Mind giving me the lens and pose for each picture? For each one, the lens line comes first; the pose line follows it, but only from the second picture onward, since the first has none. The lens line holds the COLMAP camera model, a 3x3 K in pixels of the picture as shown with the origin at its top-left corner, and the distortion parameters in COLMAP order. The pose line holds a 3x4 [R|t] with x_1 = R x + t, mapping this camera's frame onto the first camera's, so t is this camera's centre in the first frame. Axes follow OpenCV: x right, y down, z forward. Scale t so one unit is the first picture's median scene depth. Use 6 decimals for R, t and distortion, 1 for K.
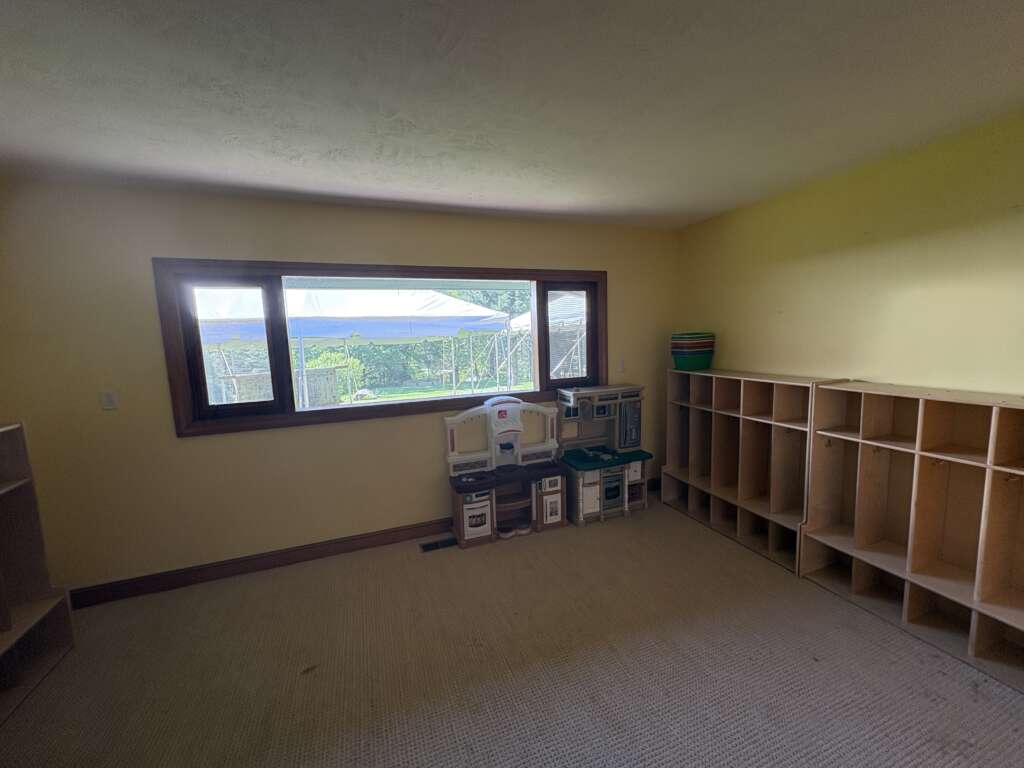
lens RADIAL K [[409.1, 0, 513.8], [0, 409.1, 384.7], [0, 0, 1]] dist [0.000481, 0.000008]
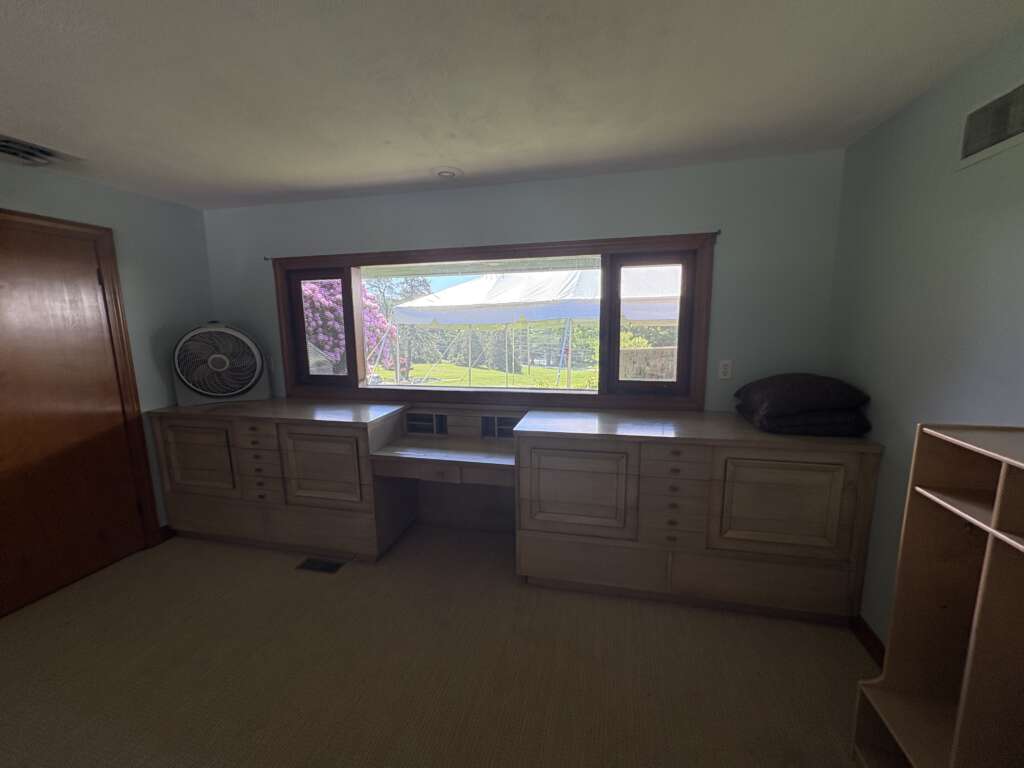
lens RADIAL K [[409.1, 0, 513.8], [0, 409.1, 384.7], [0, 0, 1]] dist [0.000481, 0.000008]
pose [[0.820494, 0.109496, -0.561071, 0.375615], [-0.079506, 0.993803, 0.077678, -0.051996], [0.566100, -0.019126, 0.824115, 0.240849]]
